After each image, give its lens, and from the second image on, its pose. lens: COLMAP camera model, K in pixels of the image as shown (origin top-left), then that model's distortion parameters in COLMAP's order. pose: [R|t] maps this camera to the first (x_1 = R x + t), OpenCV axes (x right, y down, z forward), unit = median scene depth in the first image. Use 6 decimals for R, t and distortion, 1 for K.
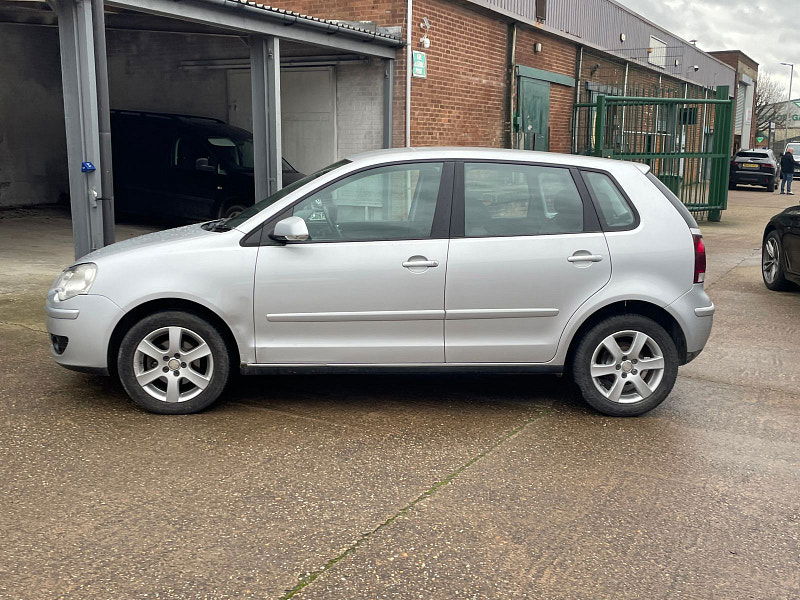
lens RADIAL K [[863.6, 0, 406.7], [0, 863.6, 311.6], [0, 0, 1]] dist [0.057556, 0.000000]
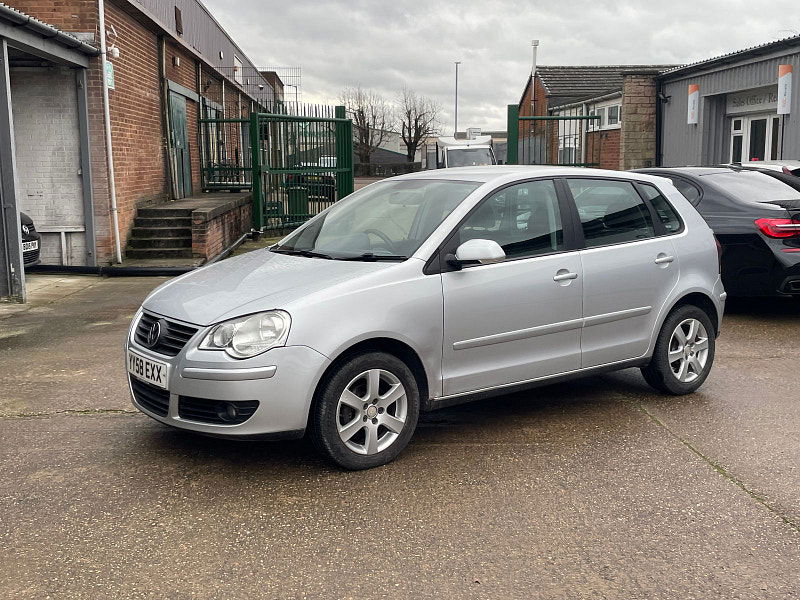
lens RADIAL K [[863.6, 0, 406.7], [0, 863.6, 293.8], [0, 0, 1]] dist [0.057556, 0.000000]
pose [[0.845548, -0.096751, 0.525060, -0.669926], [0.115142, 0.993346, -0.002382, -0.052098], [-0.521336, 0.062470, 0.851062, 0.201155]]
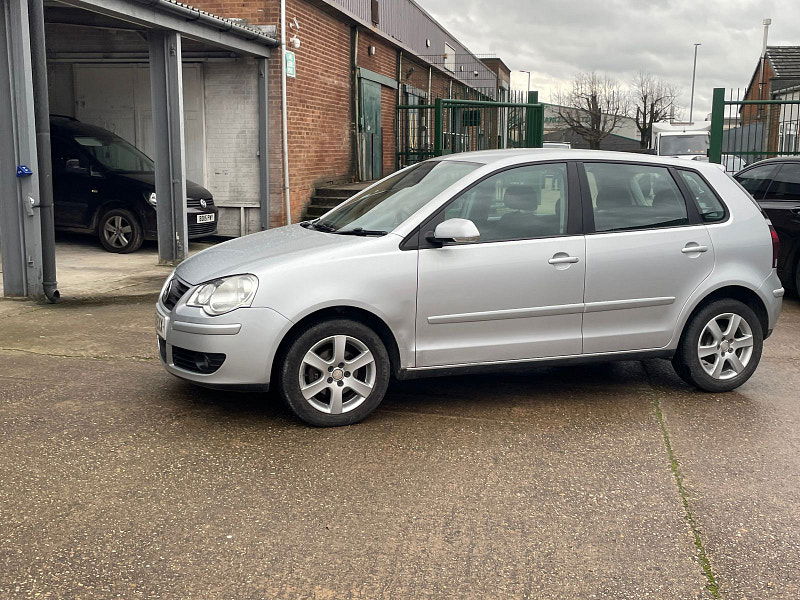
lens RADIAL K [[863.6, 0, 407.5], [0, 863.6, 287.9], [0, 0, 1]] dist [0.057556, 0.000000]
pose [[0.958393, -0.048776, 0.281252, -0.441976], [0.055731, 0.998305, -0.016777, -0.014232], [-0.279957, 0.031753, 0.959487, 0.048335]]
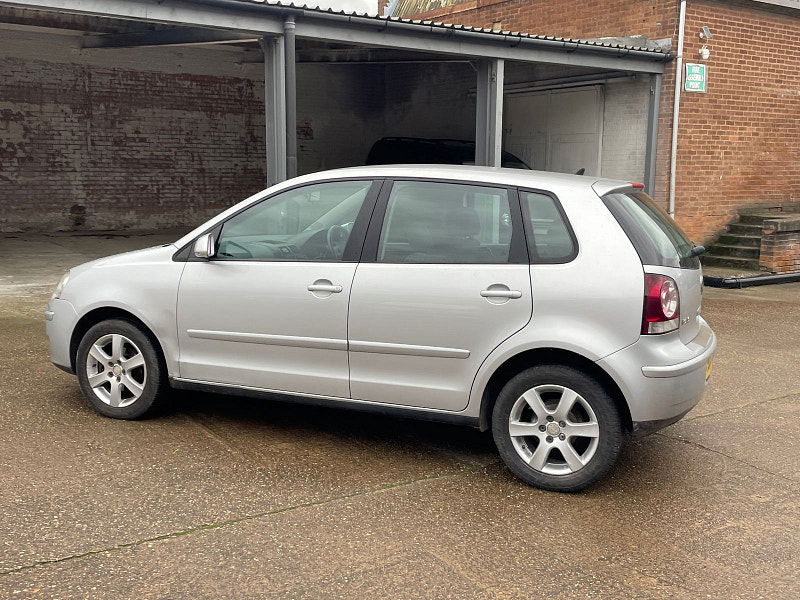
lens RADIAL K [[863.6, 0, 408.1], [0, 863.6, 290.2], [0, 0, 1]] dist [0.057556, 0.000000]
pose [[0.893306, 0.059382, -0.445509, 0.489249], [-0.082271, 0.996090, -0.032195, -0.029607], [0.441855, 0.065413, 0.894698, 0.199595]]
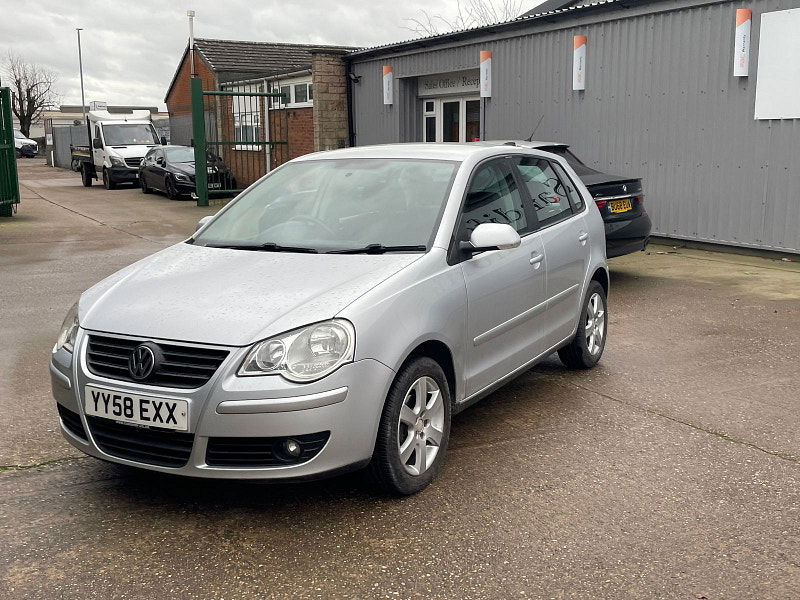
lens RADIAL K [[863.6, 0, 404.7], [0, 863.6, 305.9], [0, 0, 1]] dist [0.057556, 0.000000]
pose [[0.548715, -0.170920, 0.818351, -0.863508], [0.164973, 0.981767, 0.094434, -0.116983], [-0.819570, 0.083189, 0.566907, 0.536011]]
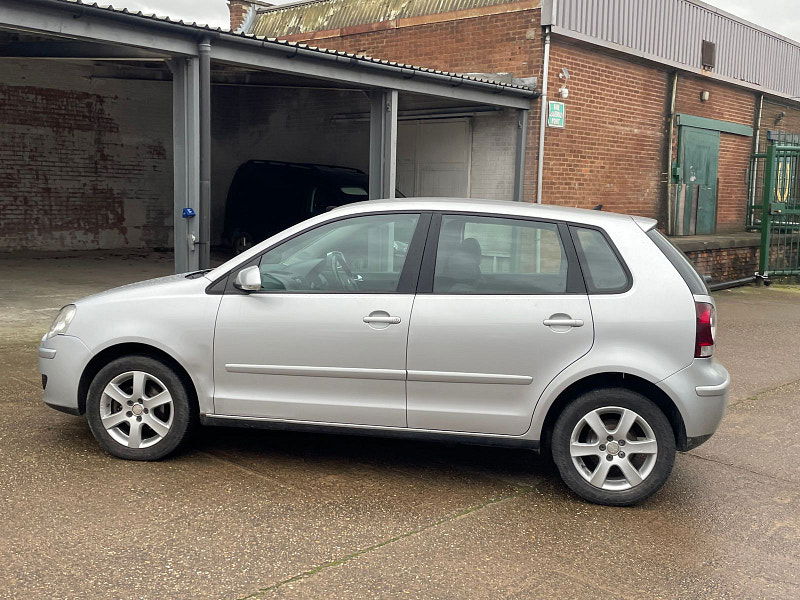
lens RADIAL K [[863.6, 0, 407.8], [0, 863.6, 292.0], [0, 0, 1]] dist [0.057556, 0.000000]
pose [[0.972546, 0.039651, -0.229306, 0.247776], [-0.057282, 0.995848, -0.070751, -0.019891], [0.225548, 0.081944, 0.970780, 0.085326]]
